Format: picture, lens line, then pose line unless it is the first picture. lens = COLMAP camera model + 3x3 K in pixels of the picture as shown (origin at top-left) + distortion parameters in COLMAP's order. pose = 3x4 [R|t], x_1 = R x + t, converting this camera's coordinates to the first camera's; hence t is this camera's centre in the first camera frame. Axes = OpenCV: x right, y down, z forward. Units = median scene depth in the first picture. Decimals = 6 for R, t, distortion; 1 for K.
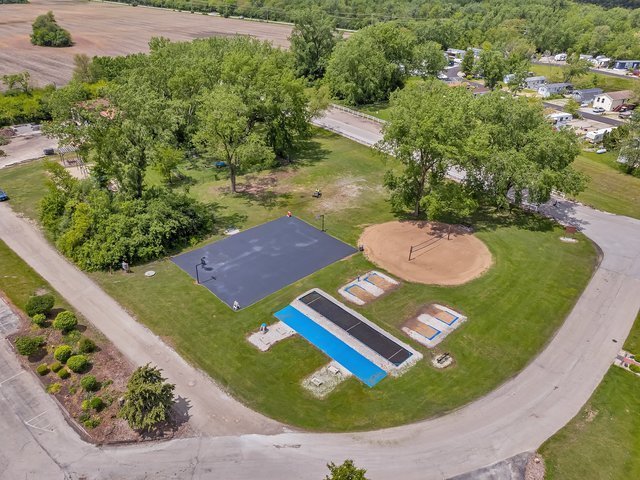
lens RADIAL K [[471.4, 0, 320.0], [0, 471.4, 240.0], [0, 0, 1]] dist [0.021098, 0.000428]
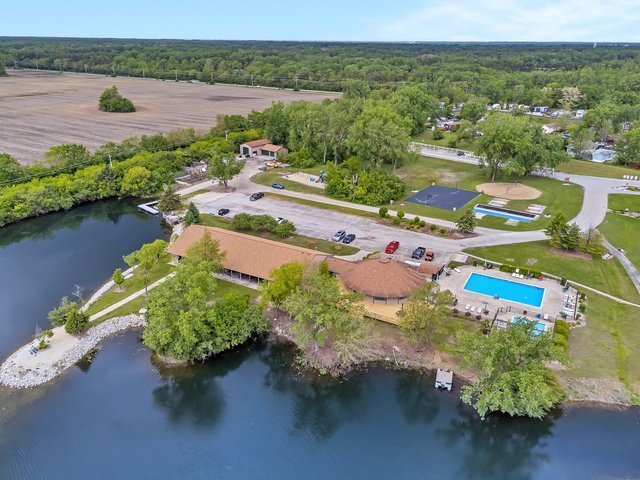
lens RADIAL K [[471.4, 0, 320.0], [0, 471.4, 240.0], [0, 0, 1]] dist [0.021098, 0.000428]
pose [[0.981699, -0.082361, 0.171710, -0.912100], [0.100737, 0.989753, -0.101196, 0.336907], [-0.161616, 0.116642, 0.979936, -0.848034]]
